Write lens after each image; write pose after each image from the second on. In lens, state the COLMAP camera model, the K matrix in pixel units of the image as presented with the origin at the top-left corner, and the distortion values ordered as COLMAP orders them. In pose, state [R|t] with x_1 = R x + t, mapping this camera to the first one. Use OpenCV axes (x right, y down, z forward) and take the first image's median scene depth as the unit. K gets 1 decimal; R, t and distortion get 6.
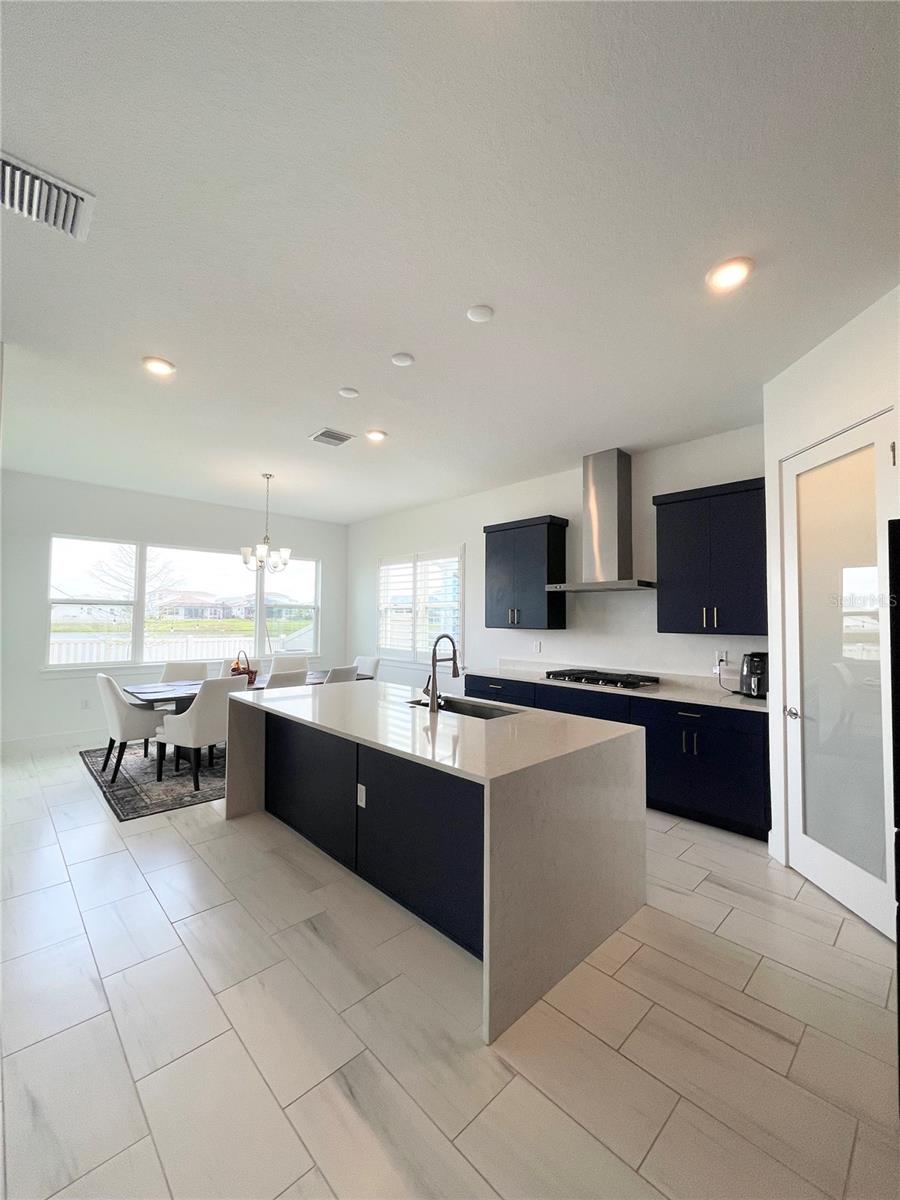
lens RADIAL K [[478.3, 0, 447.2], [0, 478.3, 599.1], [0, 0, 1]] dist [0.000075, -0.000257]
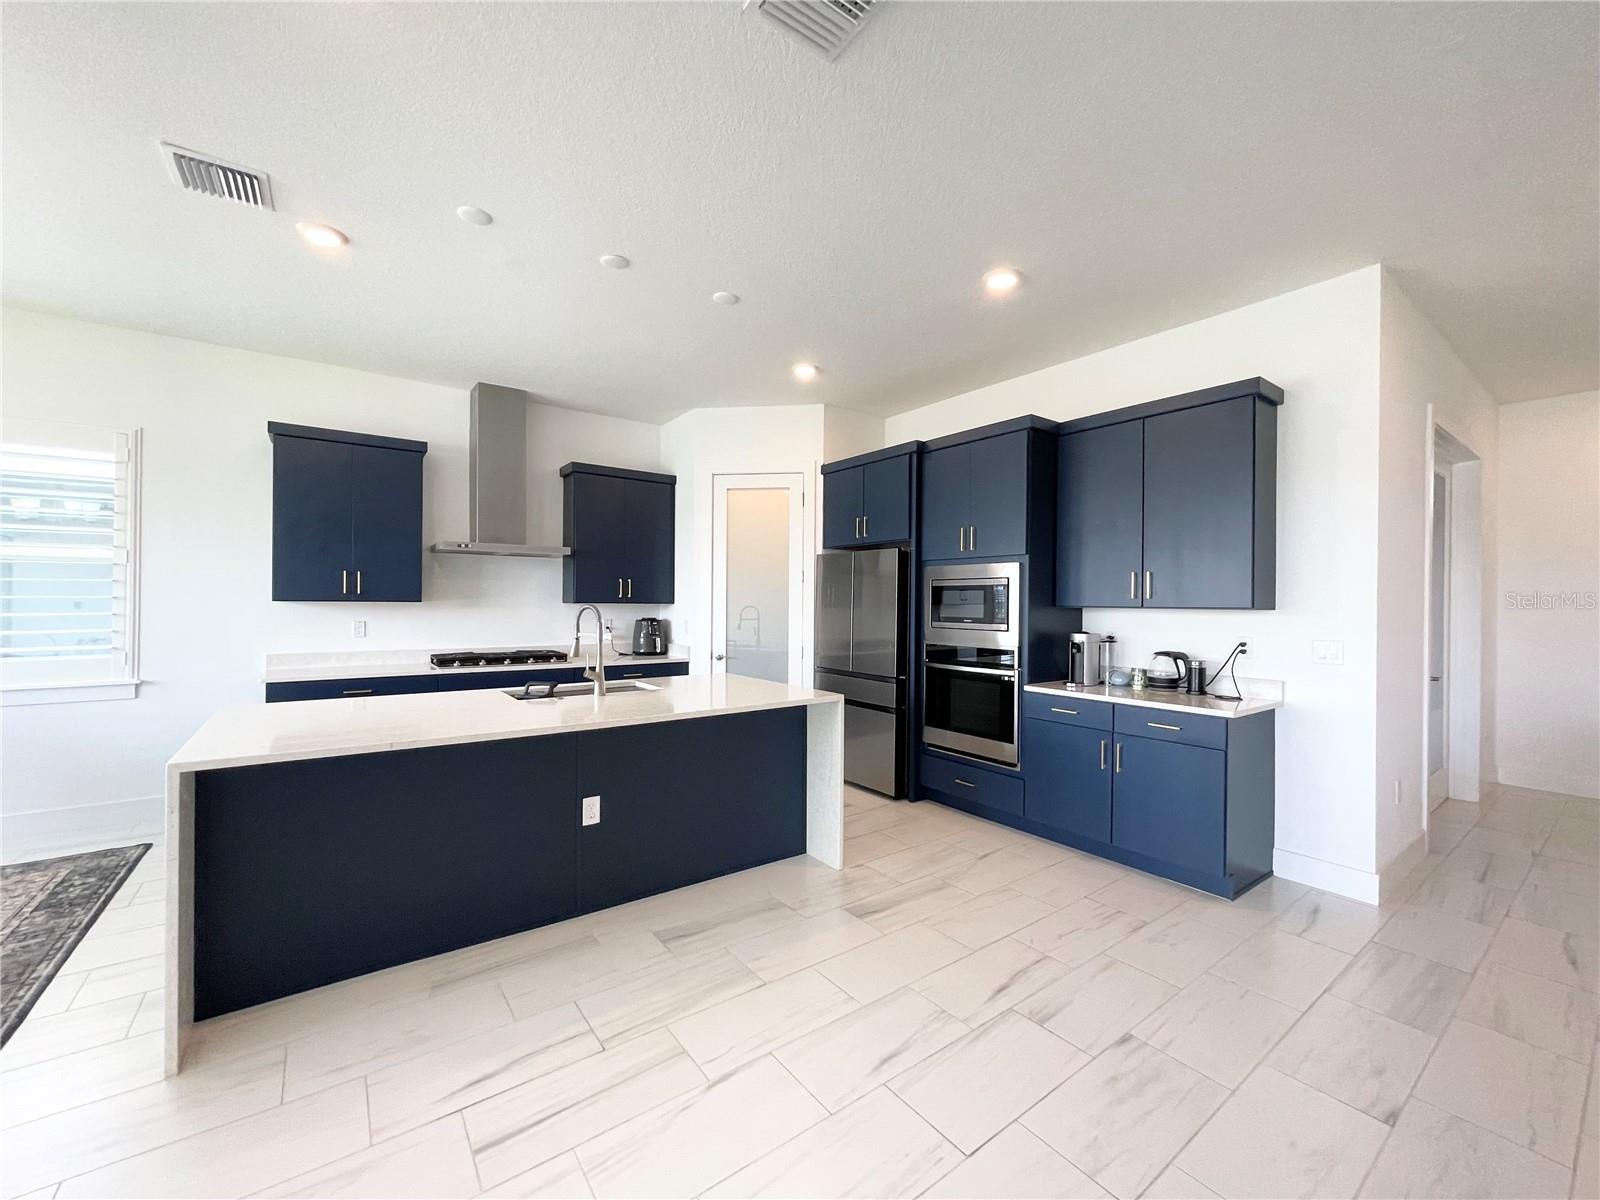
lens RADIAL K [[637.8, 0, 798.8], [0, 637.8, 602.8], [0, 0, 1]] dist [0.000075, -0.000257]
pose [[0.137919, -0.007647, 0.990414, -0.731329], [-0.046819, 0.998802, 0.014232, 0.028356], [-0.989336, -0.048333, 0.137396, 0.344416]]
